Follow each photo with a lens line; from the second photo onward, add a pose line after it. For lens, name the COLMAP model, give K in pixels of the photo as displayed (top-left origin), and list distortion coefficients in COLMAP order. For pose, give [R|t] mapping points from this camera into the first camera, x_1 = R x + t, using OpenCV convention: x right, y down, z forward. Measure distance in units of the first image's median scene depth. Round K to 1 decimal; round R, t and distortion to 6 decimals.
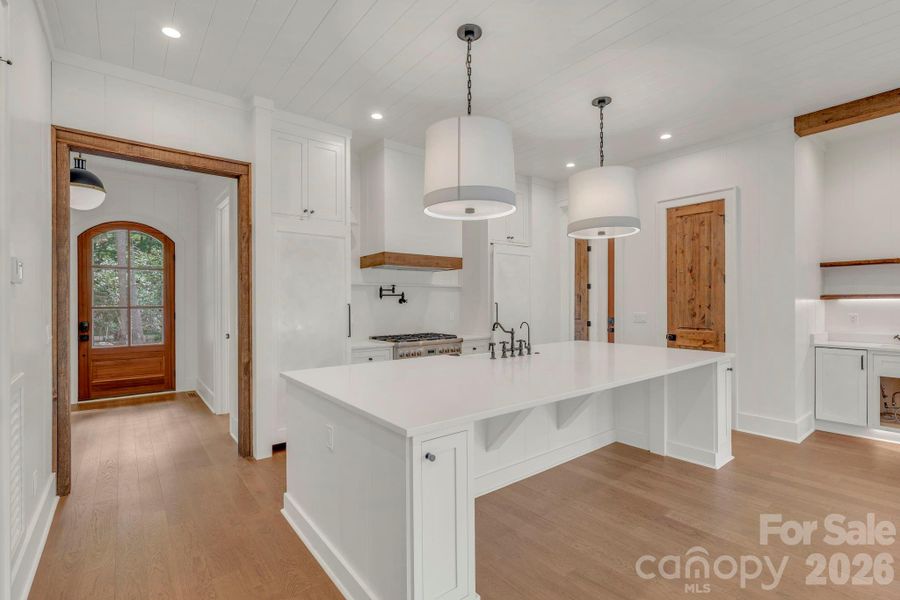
lens RADIAL K [[403.4, 0, 448.3], [0, 403.4, 303.2], [0, 0, 1]] dist [-0.004433, 0.002451]
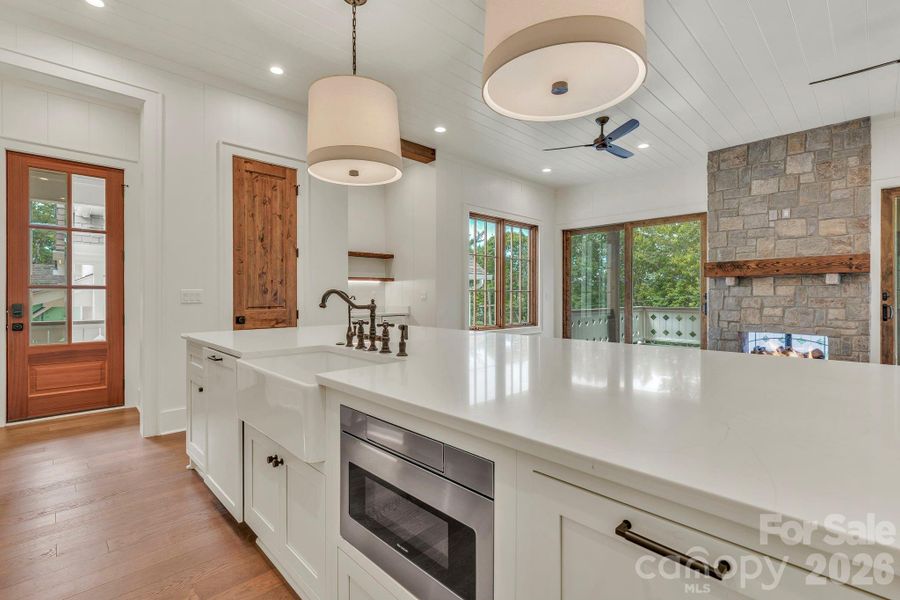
lens RADIAL K [[403.4, 0, 447.3], [0, 403.4, 296.6], [0, 0, 1]] dist [-0.004433, 0.002451]
pose [[-0.102495, 0.001802, 0.994732, -0.289084], [0.008113, 0.999967, -0.000976, 0.044606], [-0.994700, 0.007970, -0.102507, 0.710728]]
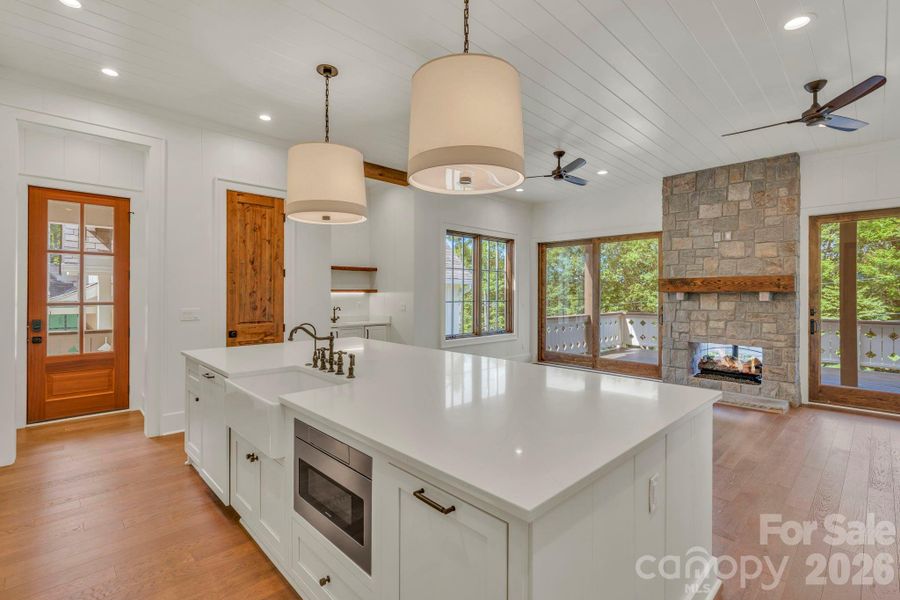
lens RADIAL K [[403.4, 0, 447.0], [0, 403.4, 293.8], [0, 0, 1]] dist [-0.004433, 0.002451]
pose [[-0.105733, 0.004033, 0.994386, -0.410782], [0.003996, 0.999985, -0.003630, -0.000123], [-0.994387, 0.003589, -0.105747, 0.650806]]
